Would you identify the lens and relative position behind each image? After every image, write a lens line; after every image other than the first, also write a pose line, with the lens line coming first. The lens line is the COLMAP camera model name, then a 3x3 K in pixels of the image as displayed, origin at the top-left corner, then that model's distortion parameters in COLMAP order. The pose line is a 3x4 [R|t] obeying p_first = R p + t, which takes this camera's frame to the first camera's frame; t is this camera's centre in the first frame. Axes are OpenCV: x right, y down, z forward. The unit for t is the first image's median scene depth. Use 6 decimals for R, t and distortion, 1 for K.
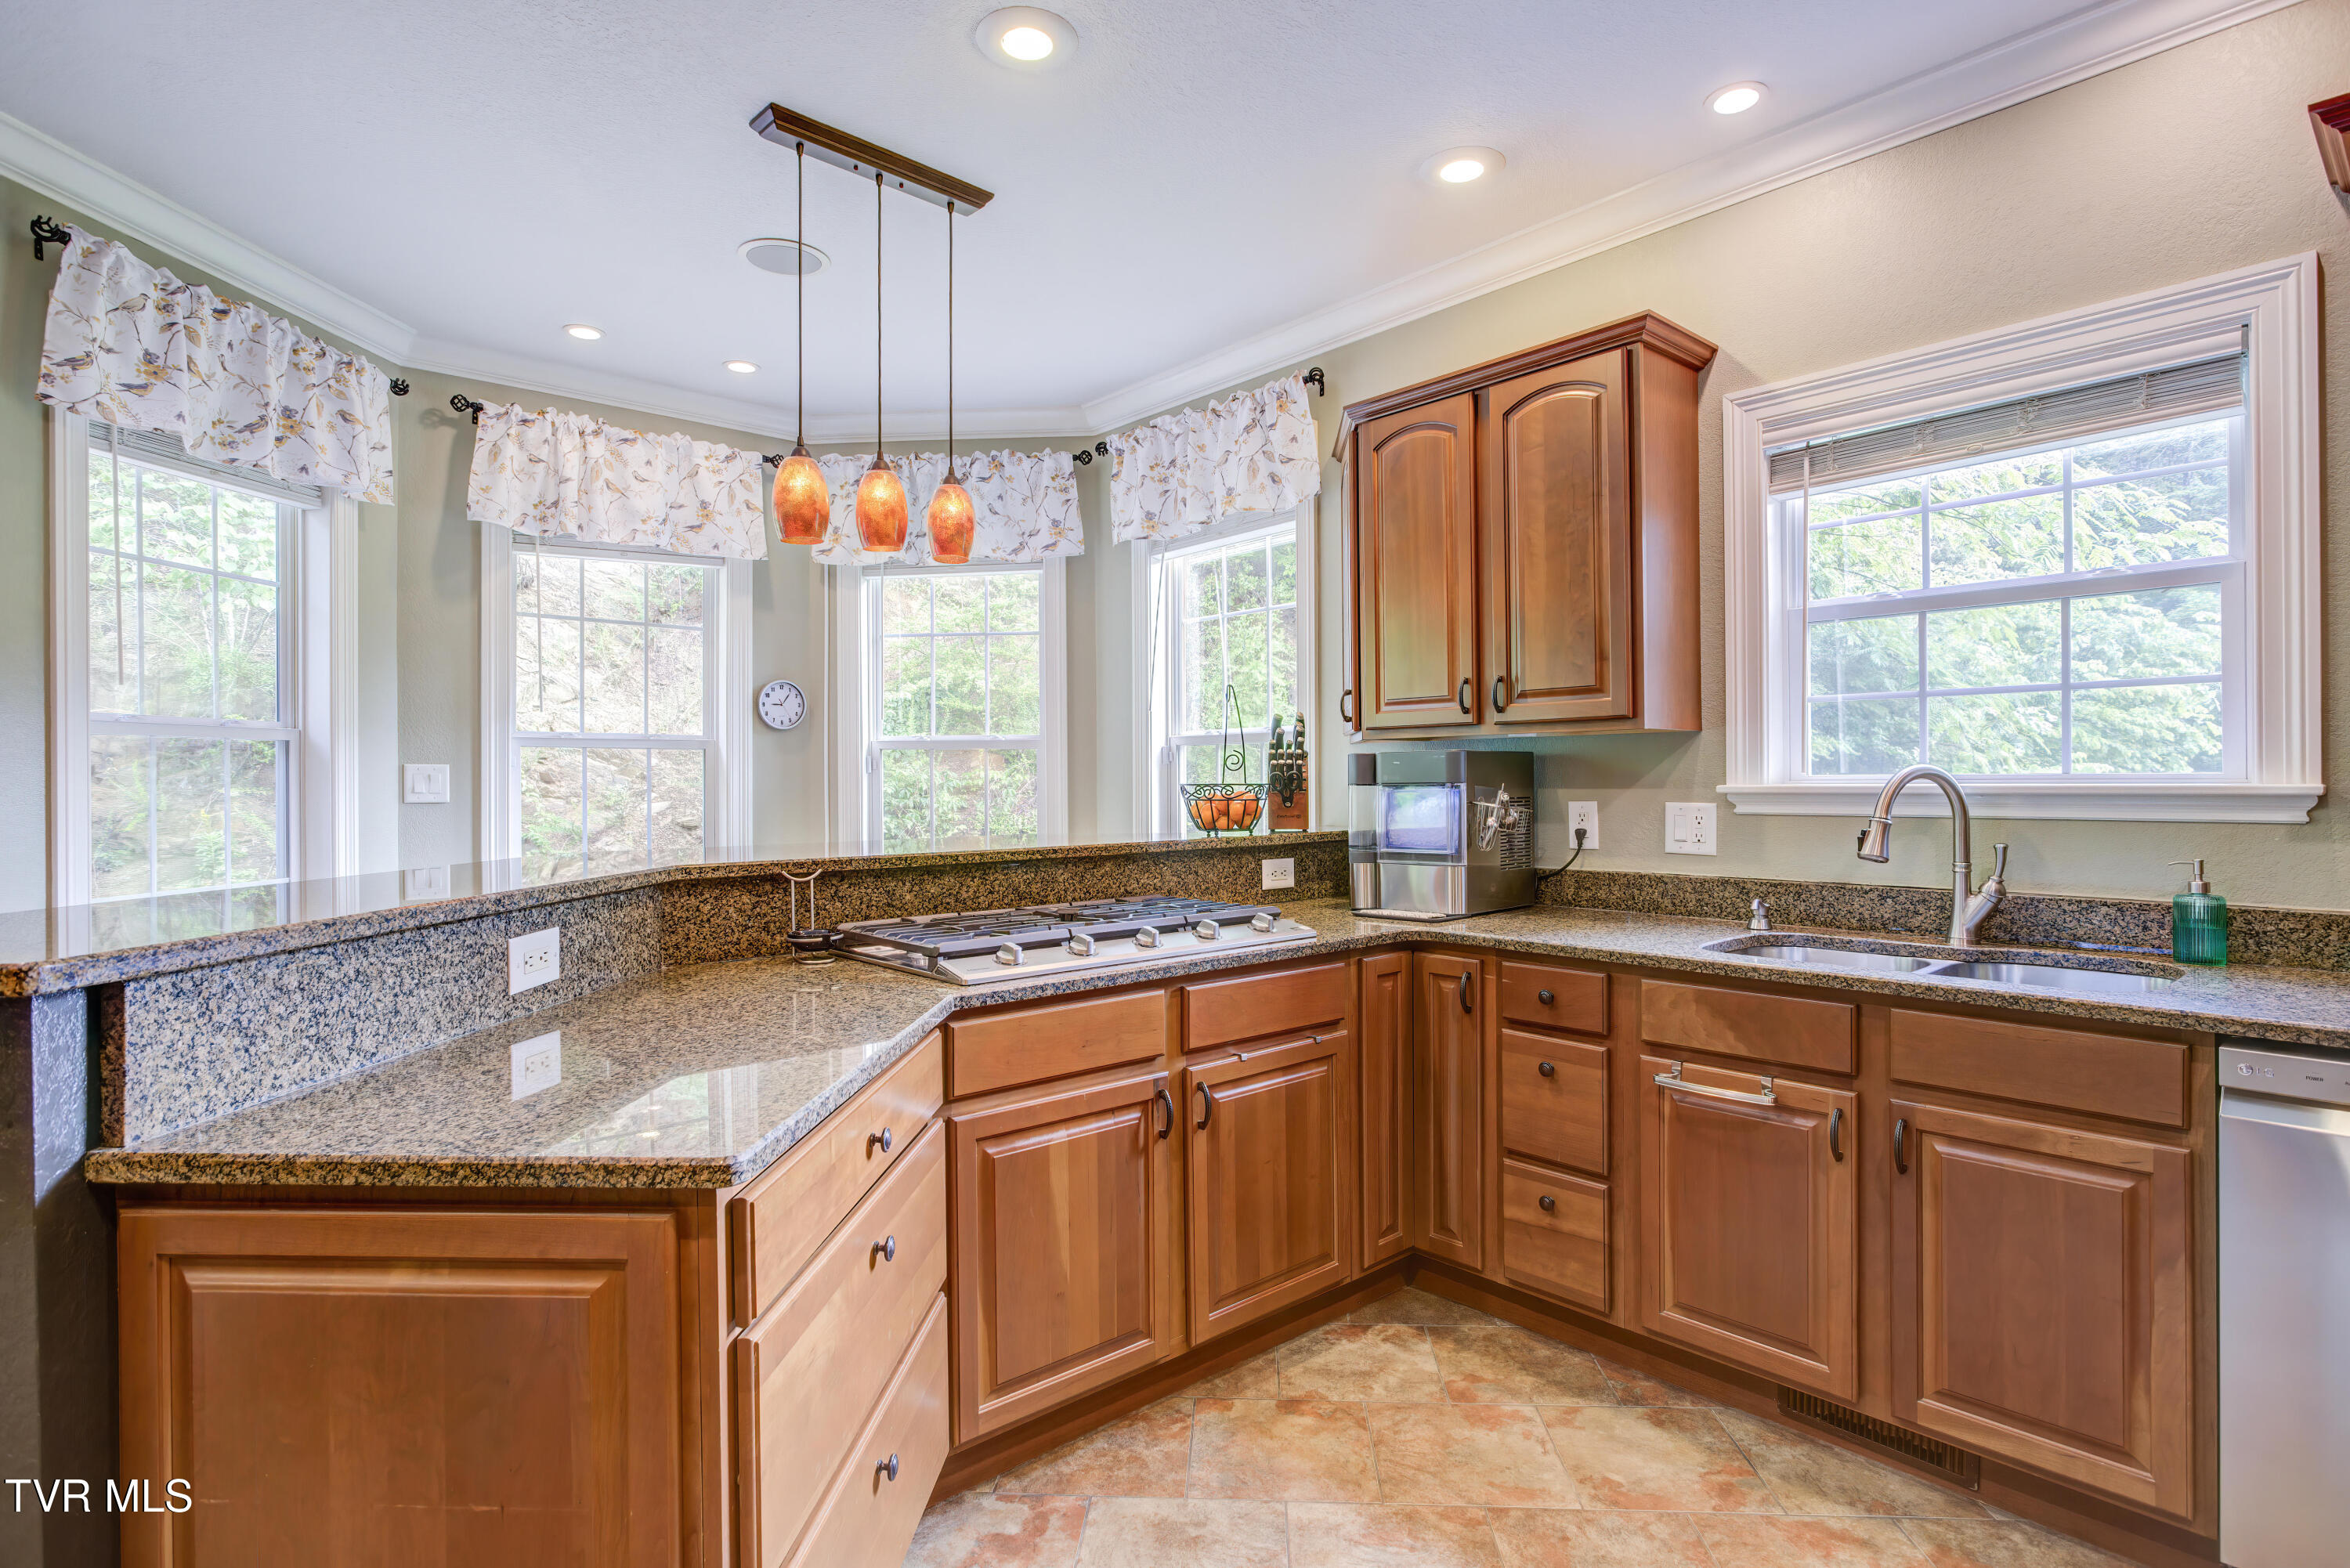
lens RADIAL K [[1196.2, 0, 1180.1], [0, 1196.2, 783.3], [0, 0, 1]] dist [-0.012294, 0.000584]
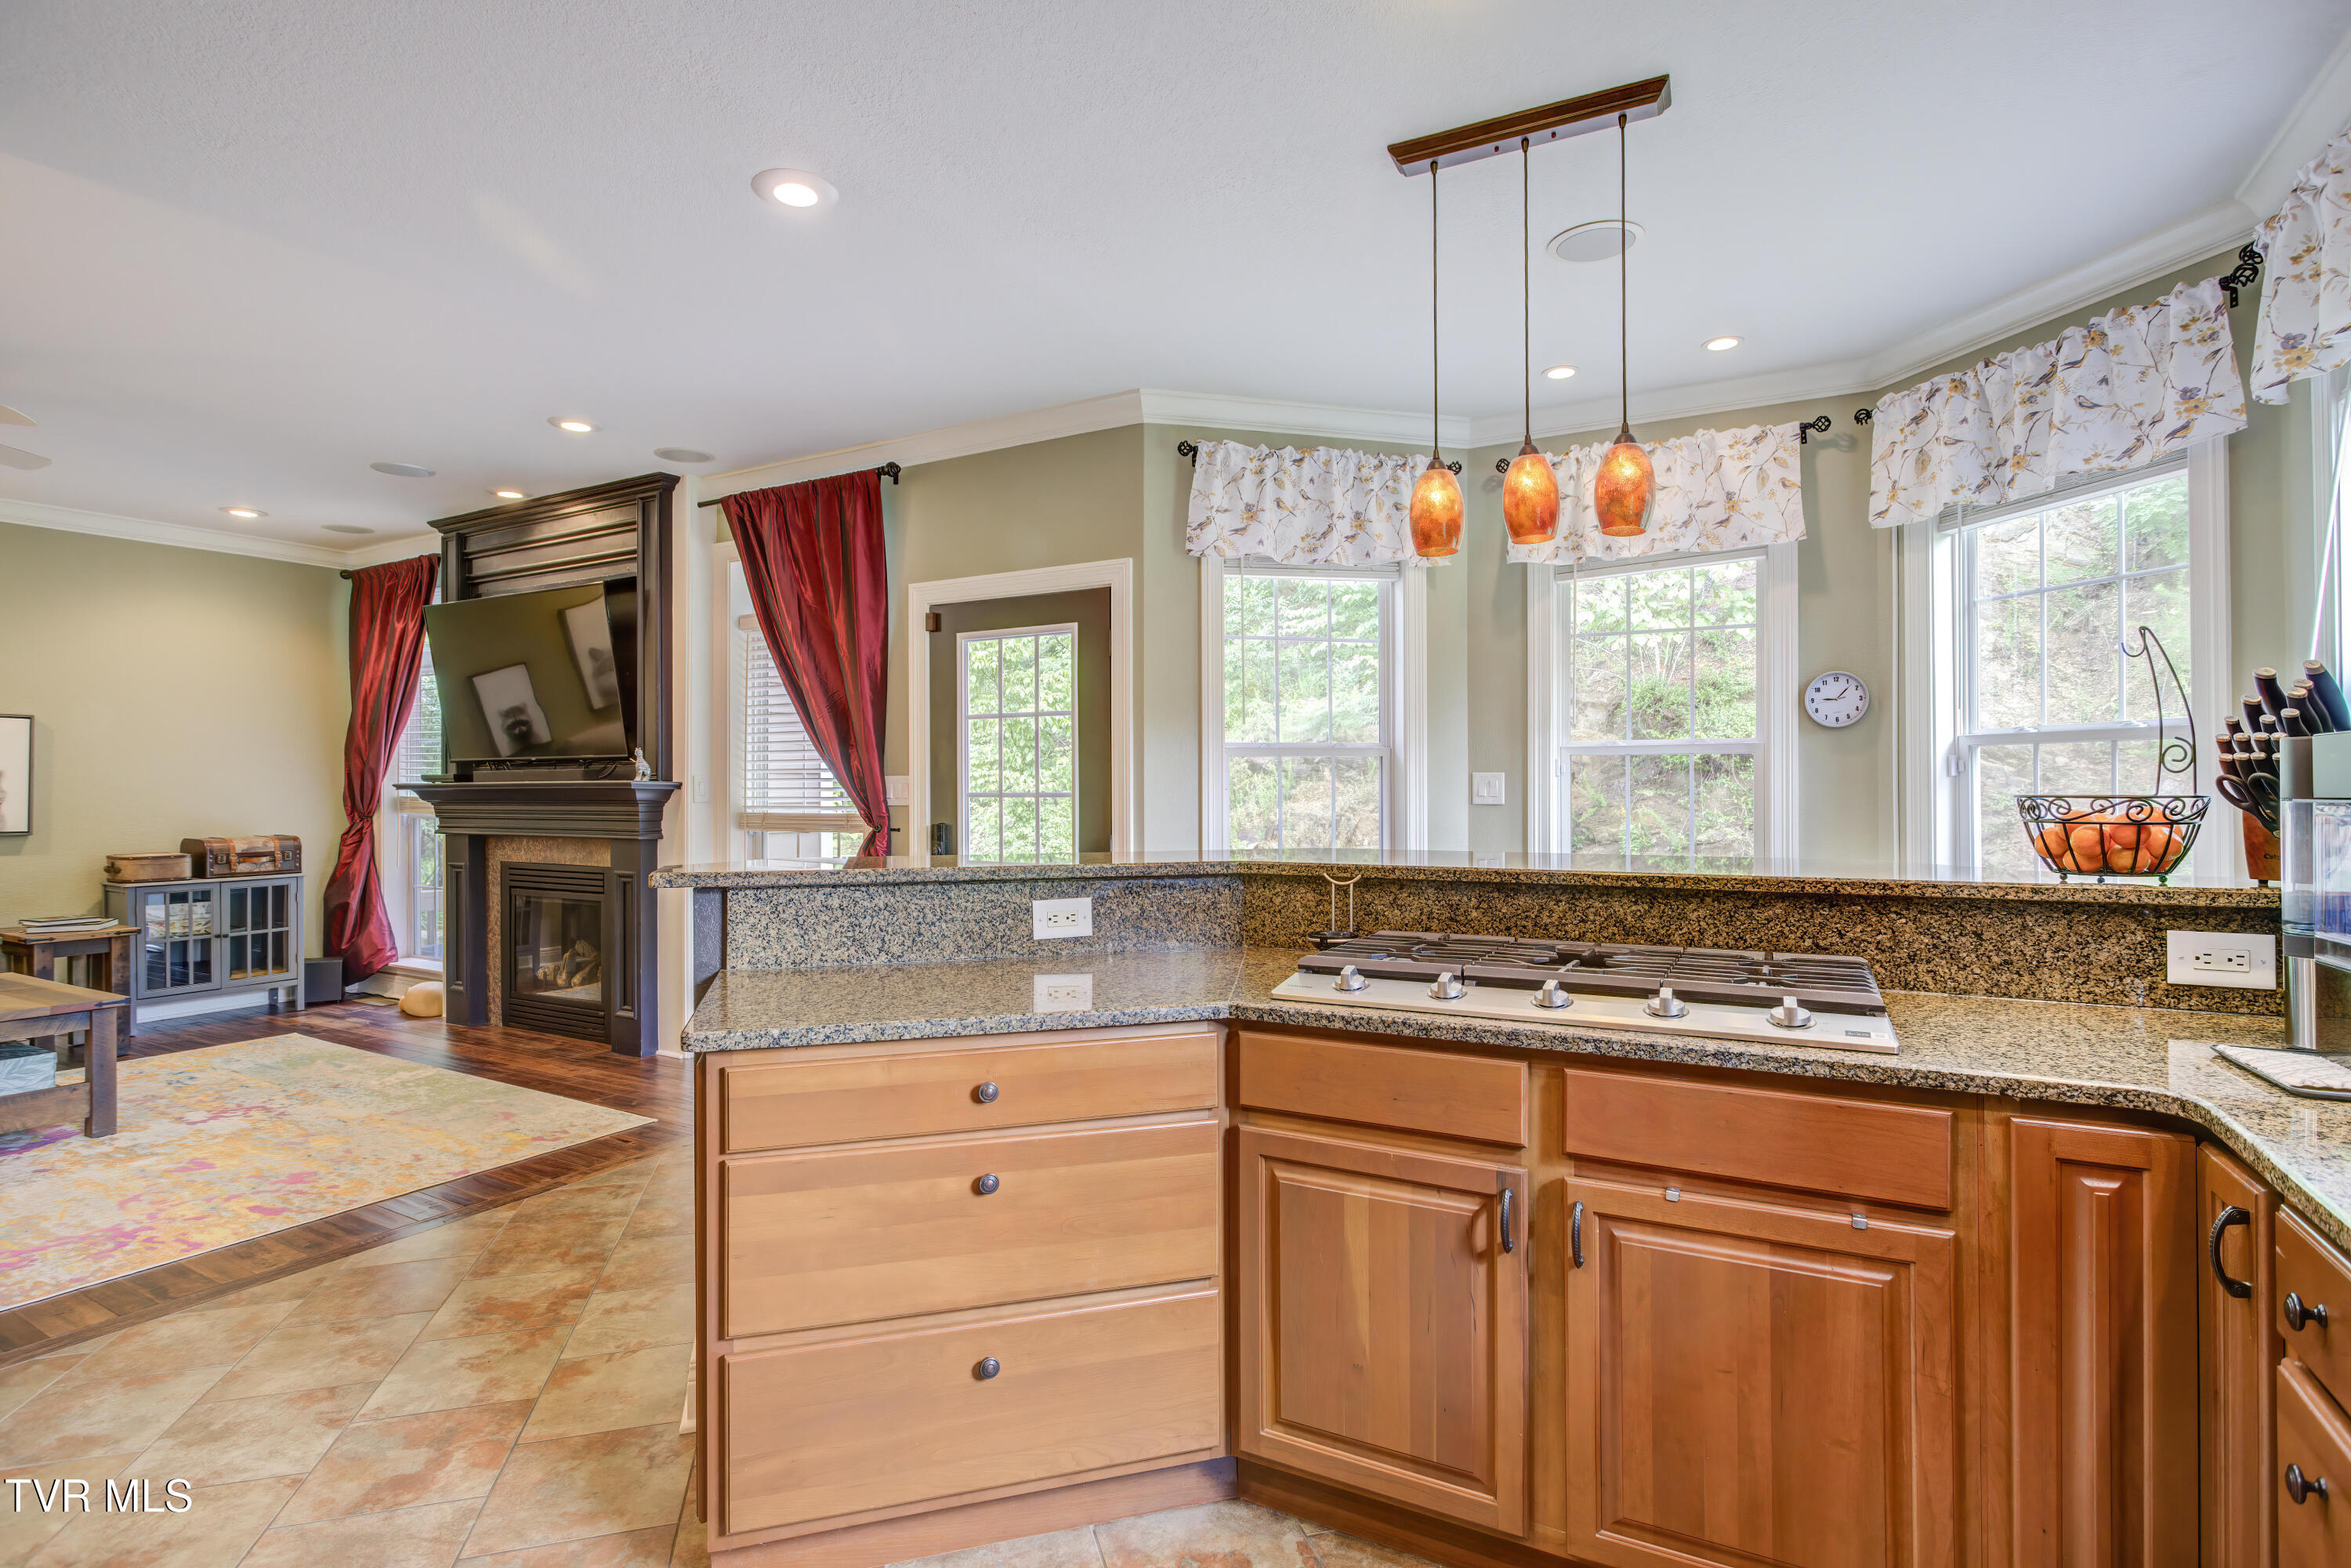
lens RADIAL K [[1144.2, 0, 1175.5], [0, 1144.2, 784.0], [0, 0, 1]] dist [-0.010626, 0.000283]
pose [[0.323623, 0.000708, -0.946186, 0.486568], [-0.000255, 1.000000, 0.000661, -0.006327], [0.946186, 0.000027, 0.323623, 0.436599]]
